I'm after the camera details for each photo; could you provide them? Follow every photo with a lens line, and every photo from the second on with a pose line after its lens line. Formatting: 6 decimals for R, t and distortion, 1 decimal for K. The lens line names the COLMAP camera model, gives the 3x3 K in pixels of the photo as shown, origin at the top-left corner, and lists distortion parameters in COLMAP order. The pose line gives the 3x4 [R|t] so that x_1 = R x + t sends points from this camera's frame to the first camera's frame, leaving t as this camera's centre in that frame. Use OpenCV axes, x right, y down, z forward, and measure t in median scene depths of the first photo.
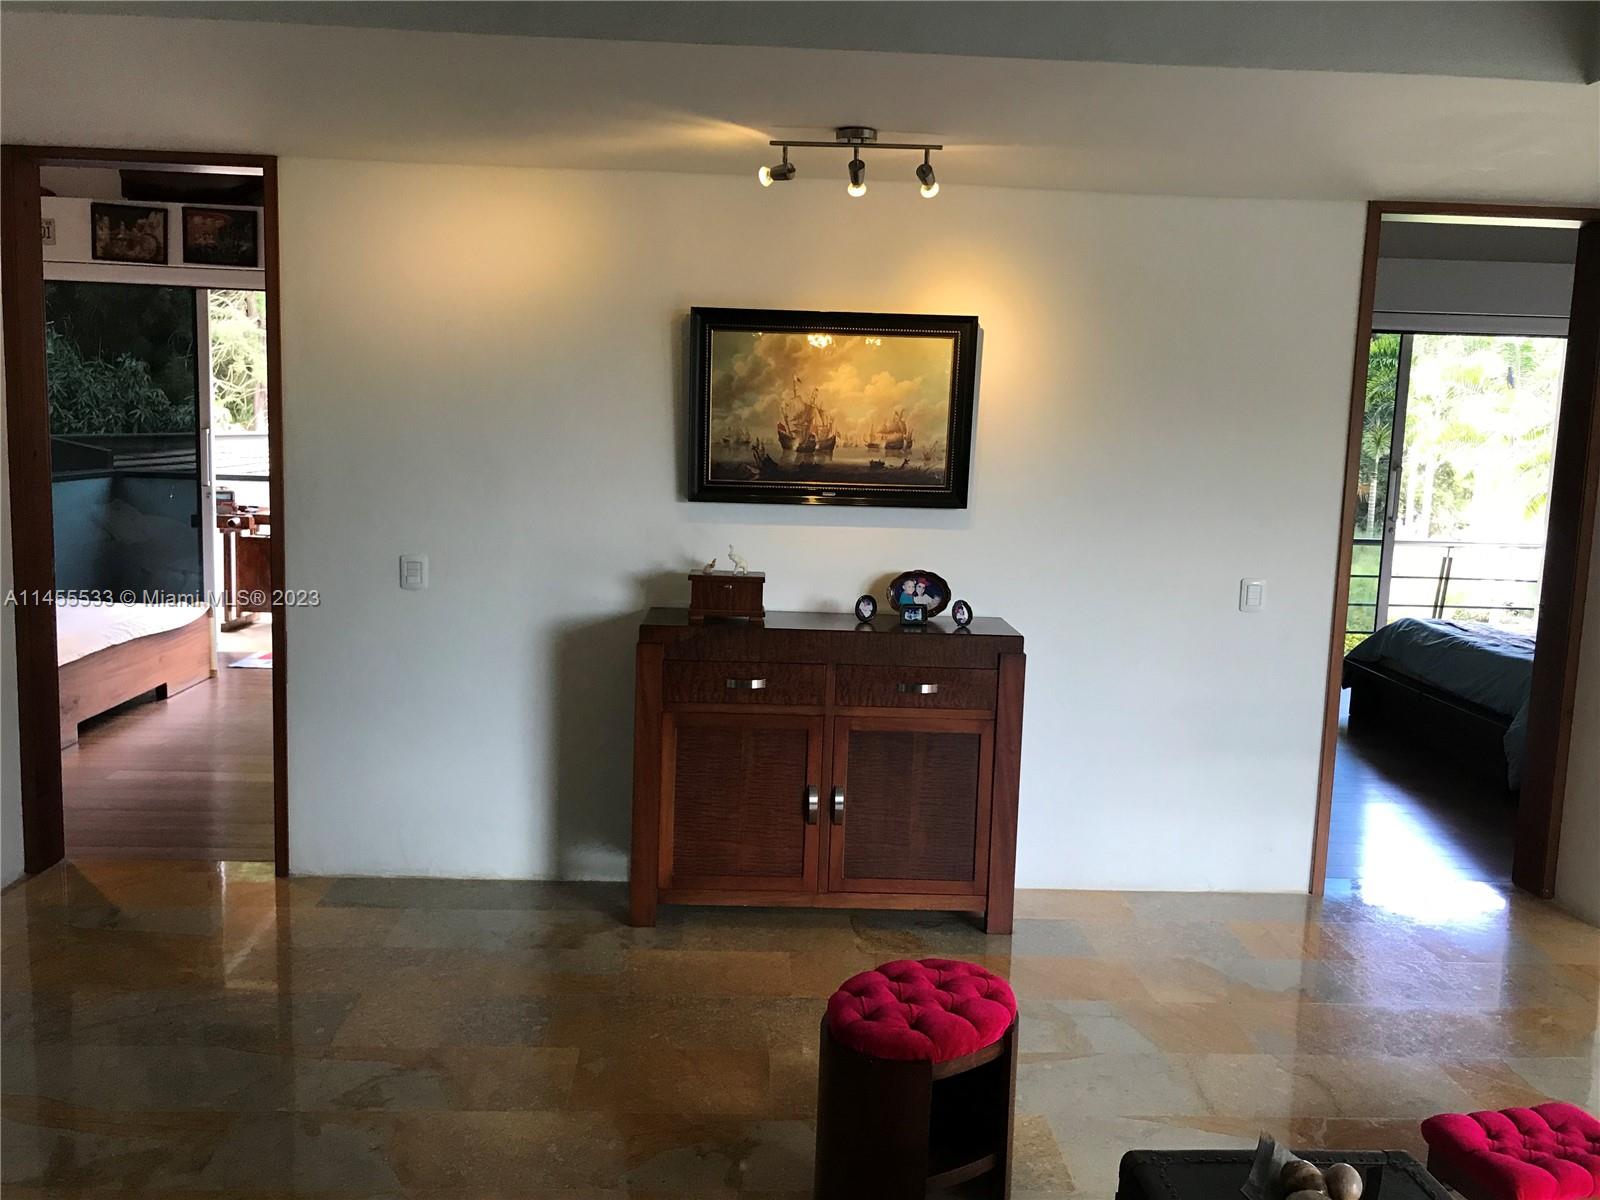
lens RADIAL K [[1311.2, 0, 791.3], [0, 1311.2, 591.9], [0, 0, 1]] dist [0.058234, -0.077163]
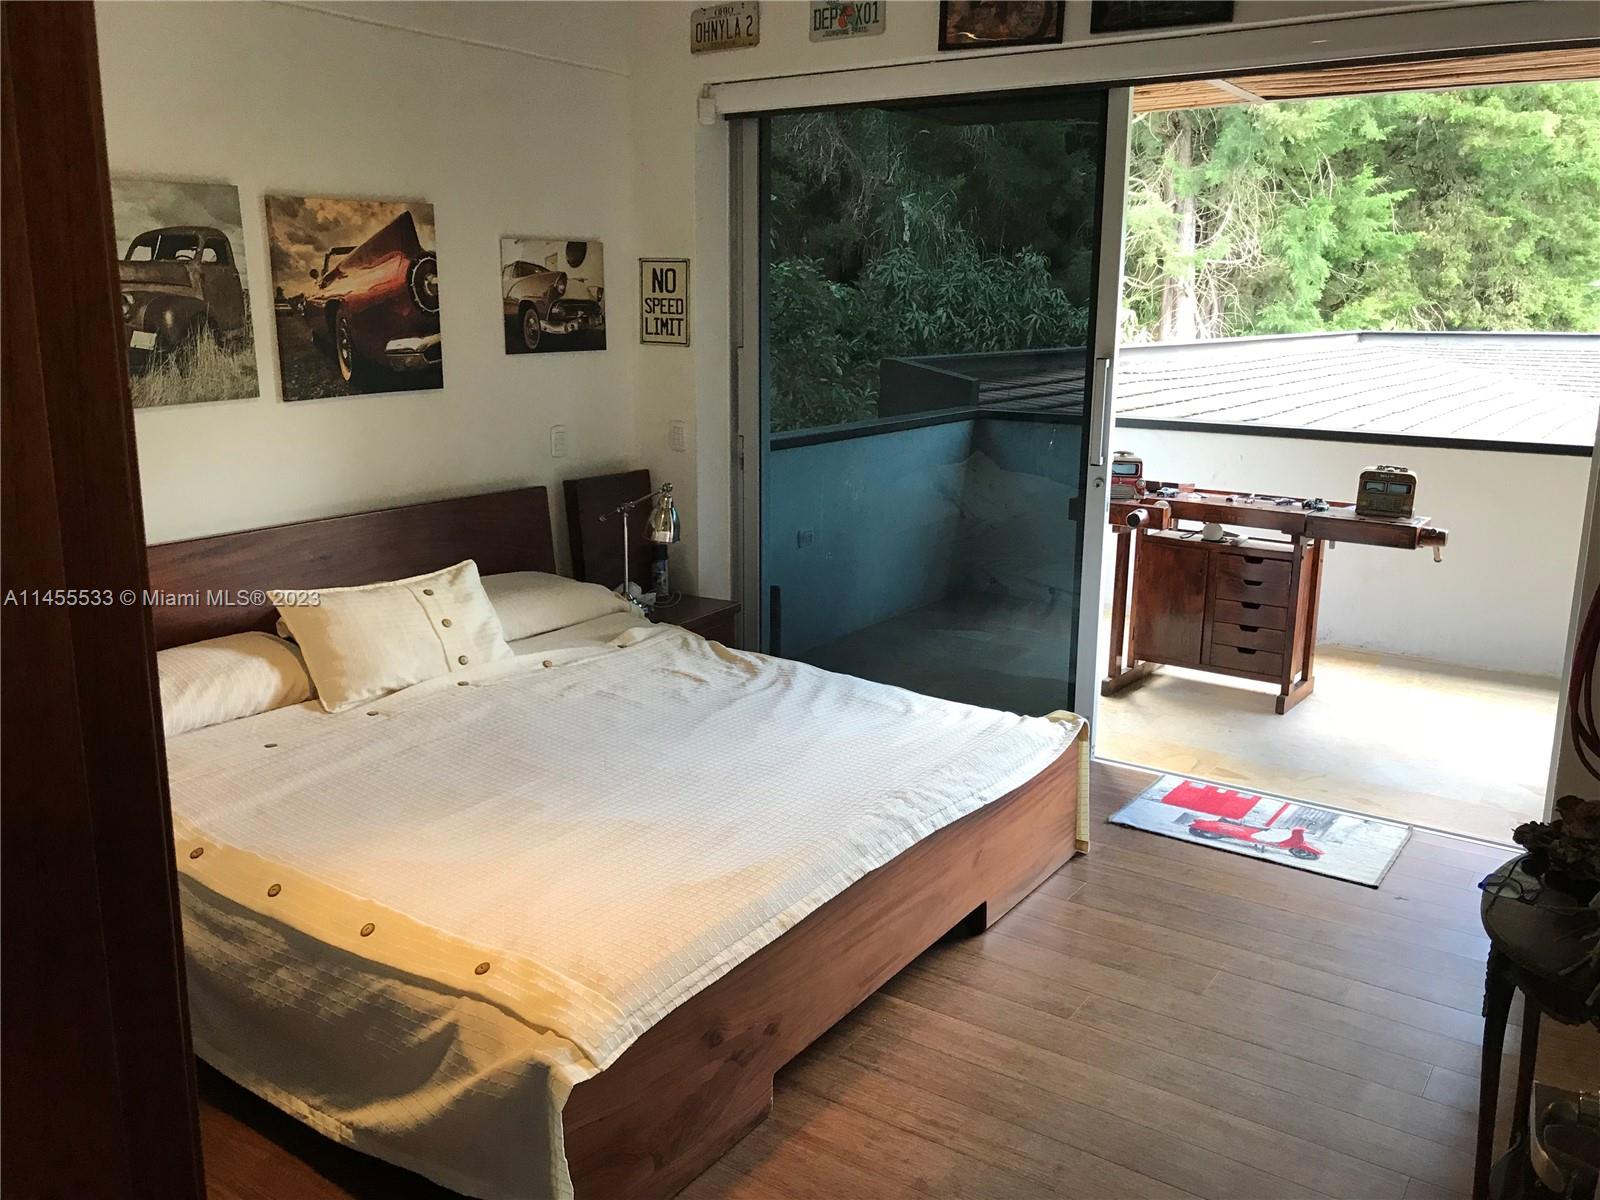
lens RADIAL K [[1311.2, 0, 799.6], [0, 1311.2, 587.4], [0, 0, 1]] dist [0.058234, -0.077163]
pose [[0.801745, 0.098696, -0.589461, -0.188480], [-0.054785, 0.994255, 0.091959, -0.062378], [0.595150, -0.041434, 0.802546, 0.427918]]
